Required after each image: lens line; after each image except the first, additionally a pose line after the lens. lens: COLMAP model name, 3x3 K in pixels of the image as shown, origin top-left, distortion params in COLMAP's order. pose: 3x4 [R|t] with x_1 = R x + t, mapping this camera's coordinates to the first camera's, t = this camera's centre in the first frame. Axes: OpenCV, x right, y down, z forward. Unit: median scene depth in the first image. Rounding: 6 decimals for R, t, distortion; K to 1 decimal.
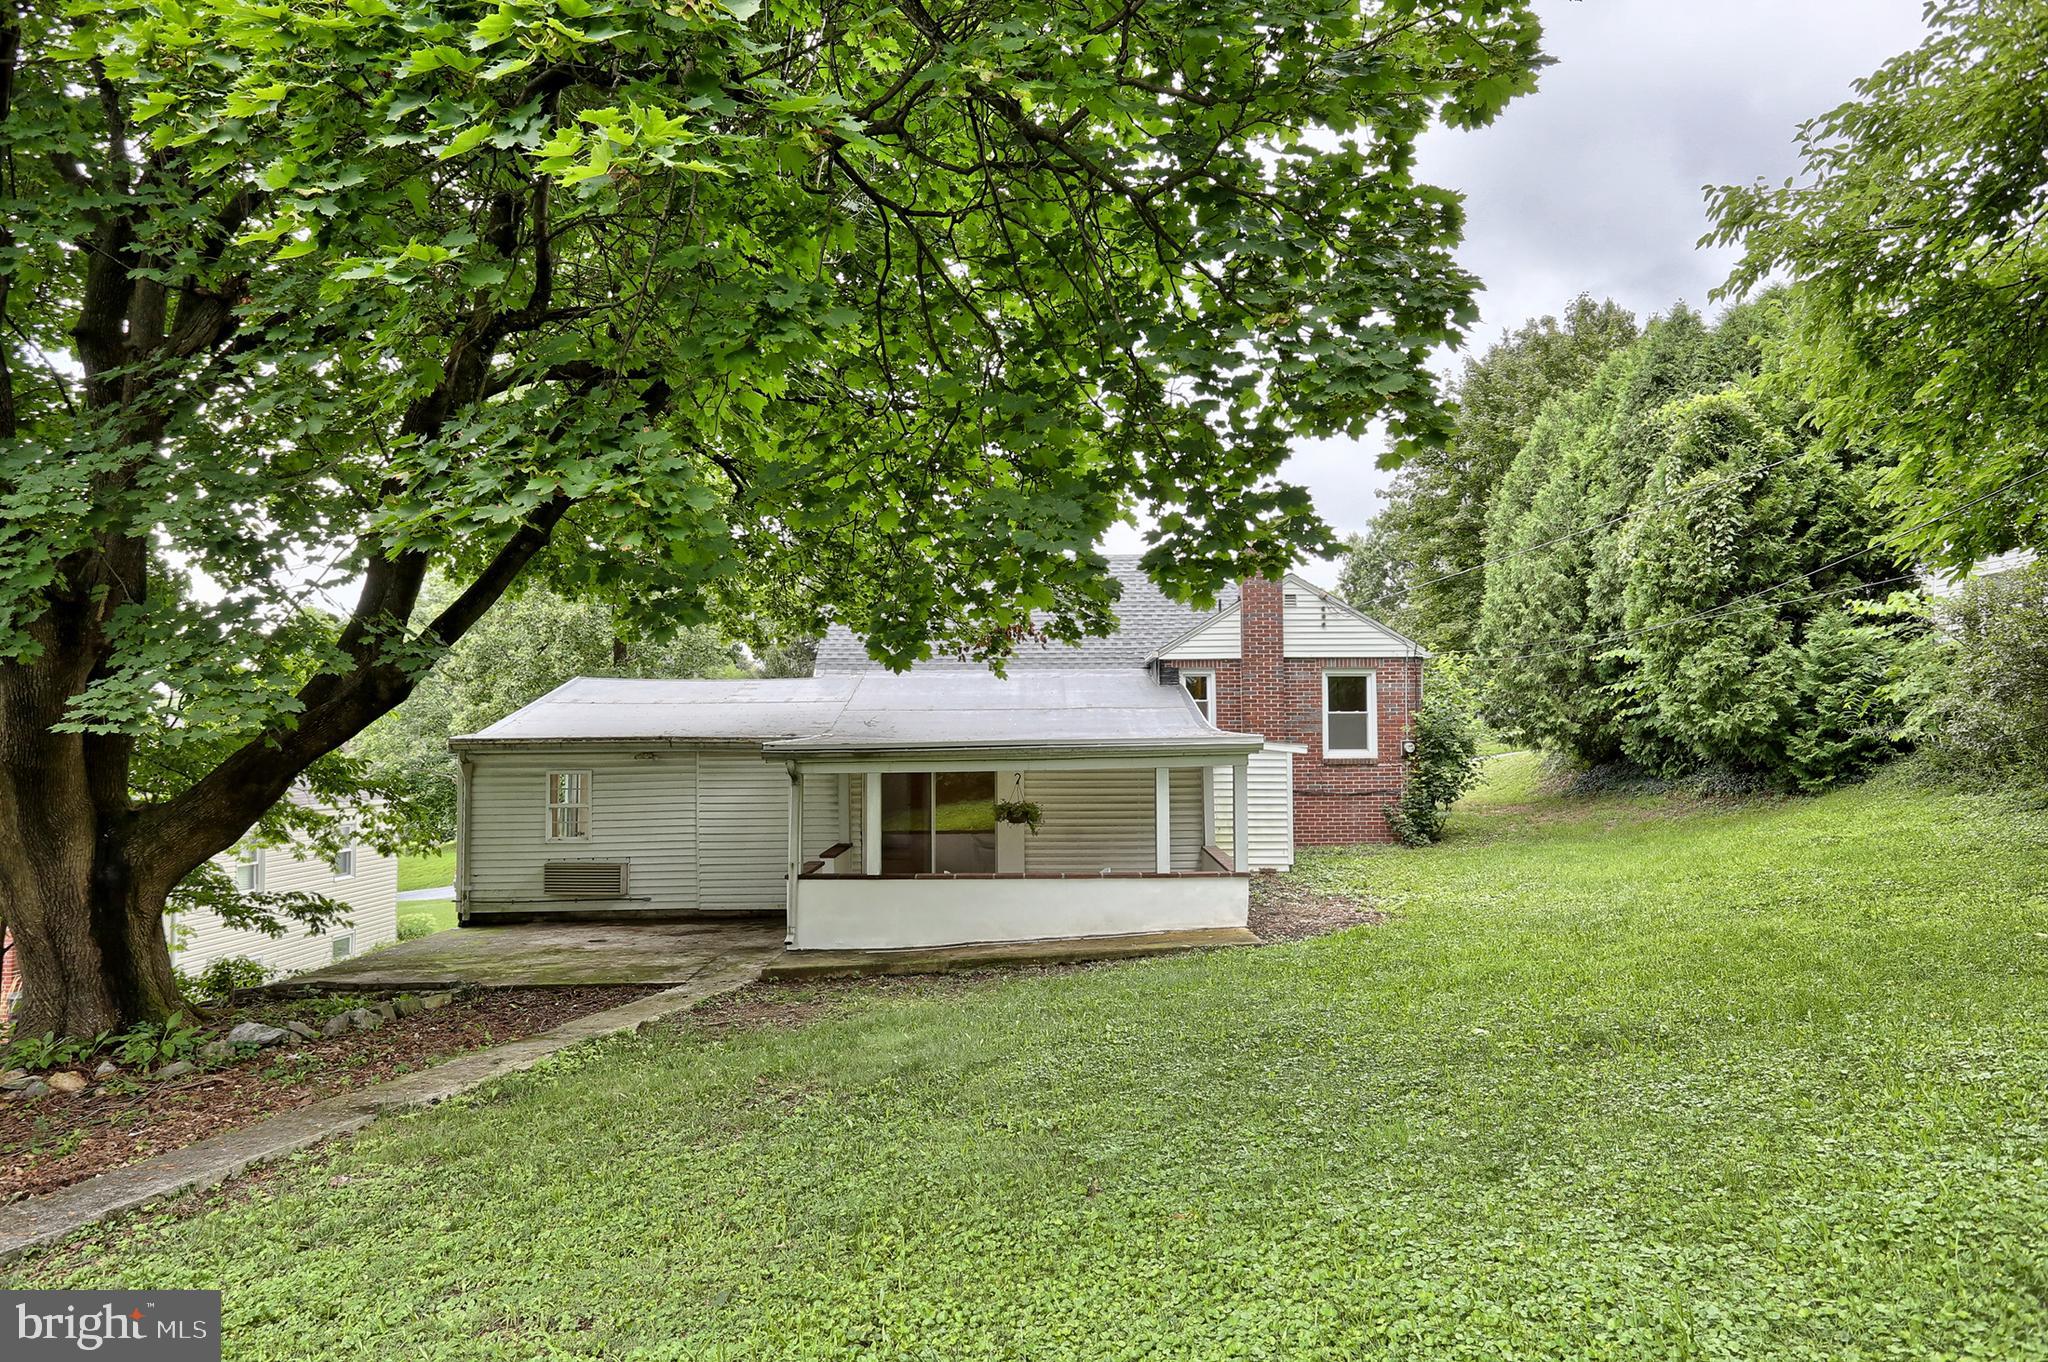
lens RADIAL K [[1316.7, 0, 1024.8], [0, 1316.7, 684.7], [0, 0, 1]] dist [-0.010794, -0.000123]
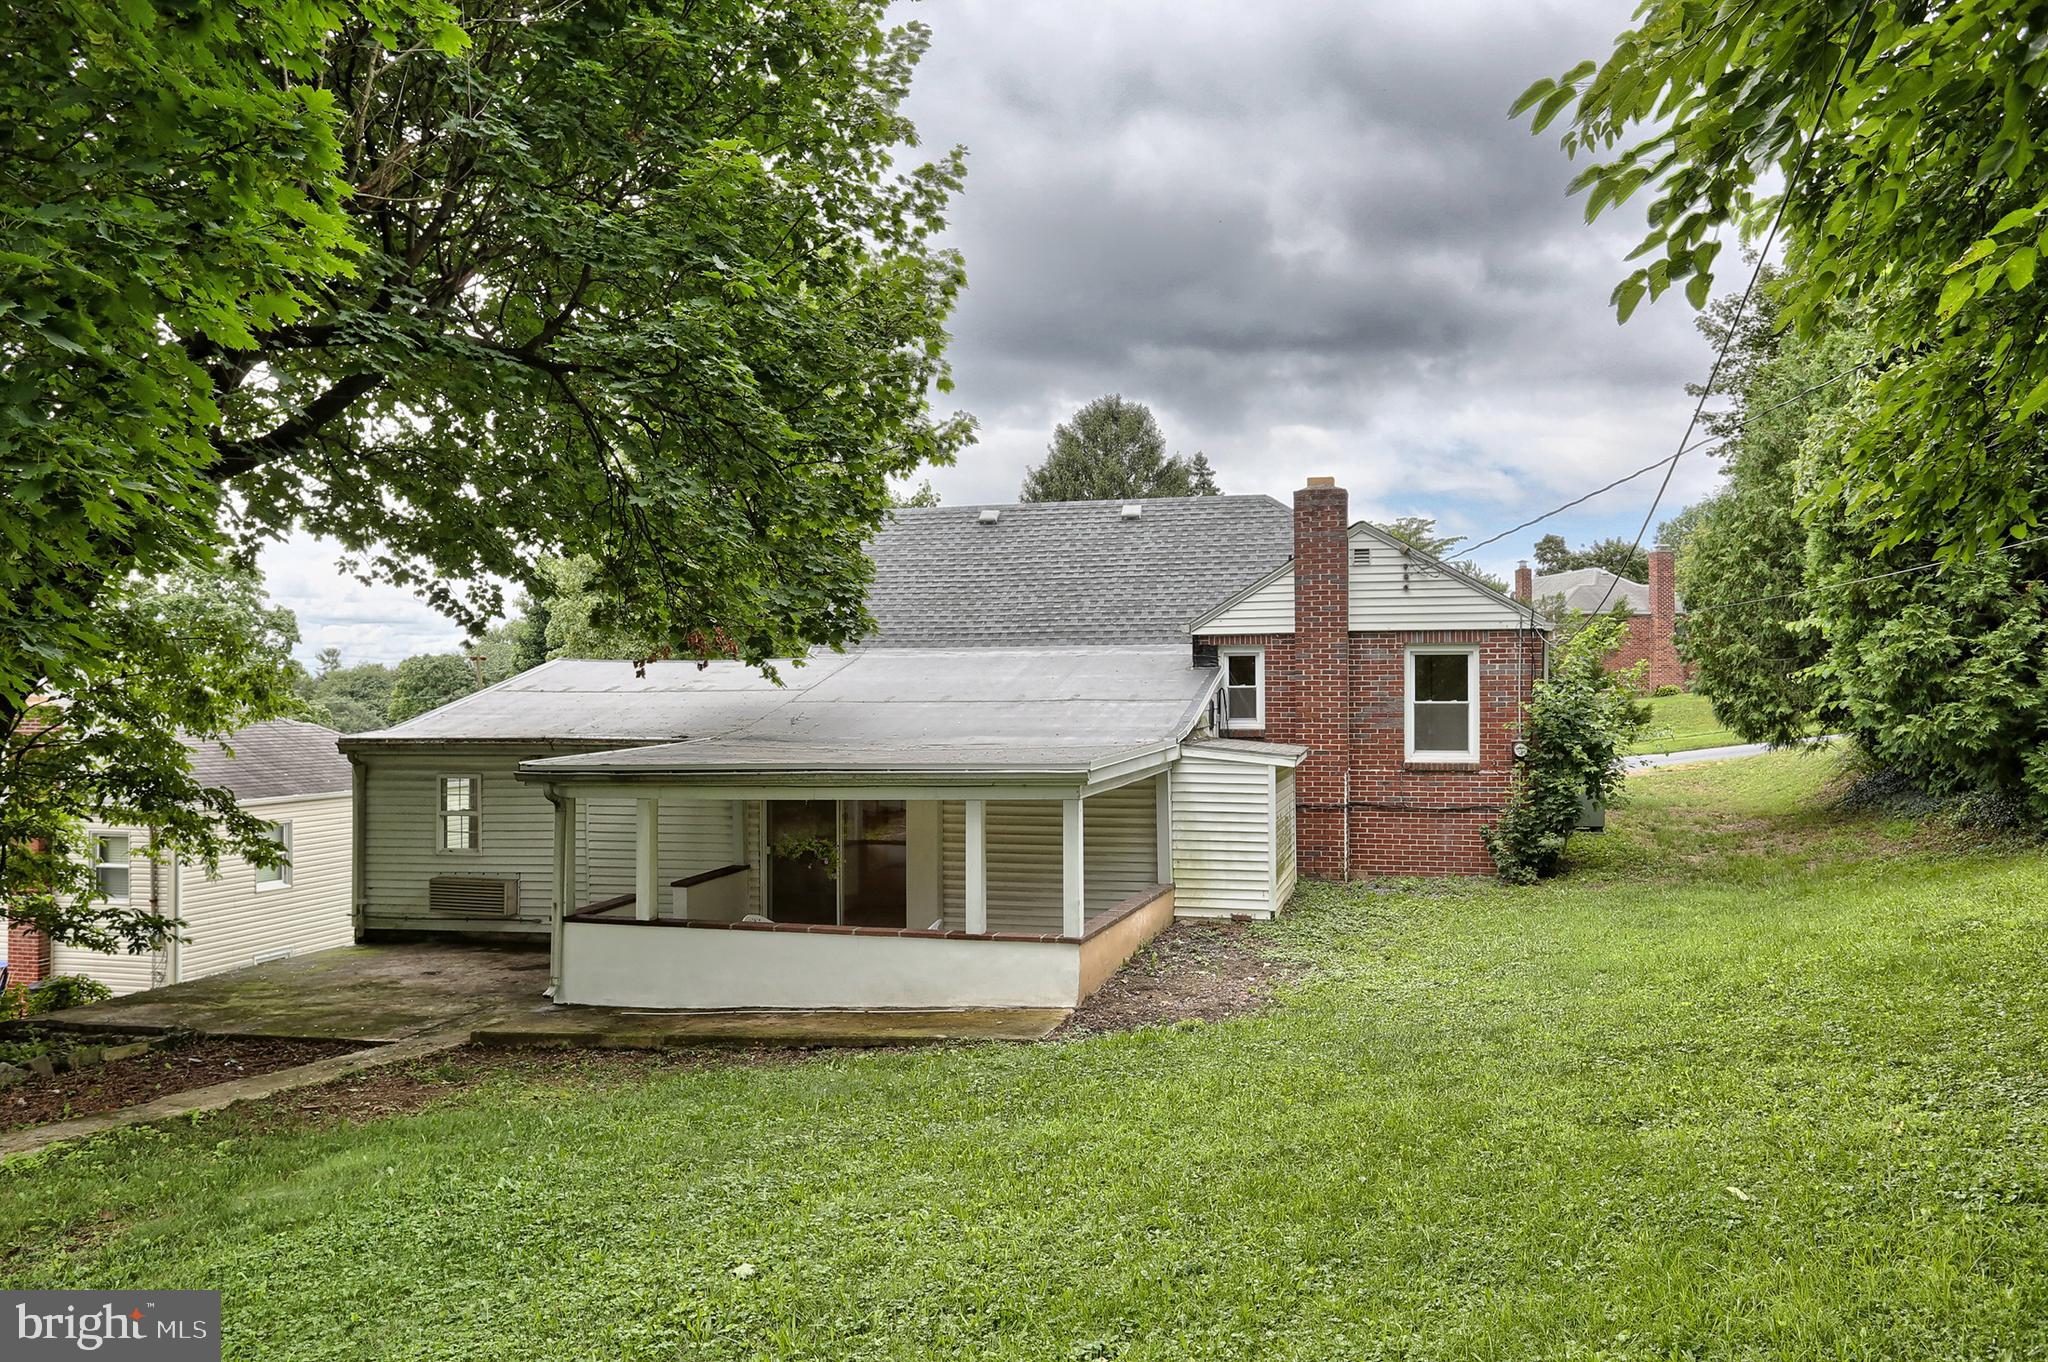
lens RADIAL K [[1512.4, 0, 1023.3], [0, 1512.4, 672.7], [0, 0, 1]] dist [0.006519, 0.000888]
pose [[0.963328, -0.000946, -0.268325, 0.286320], [0.010525, 0.999357, 0.034264, -0.033071], [0.268120, -0.035832, 0.962719, 0.107744]]
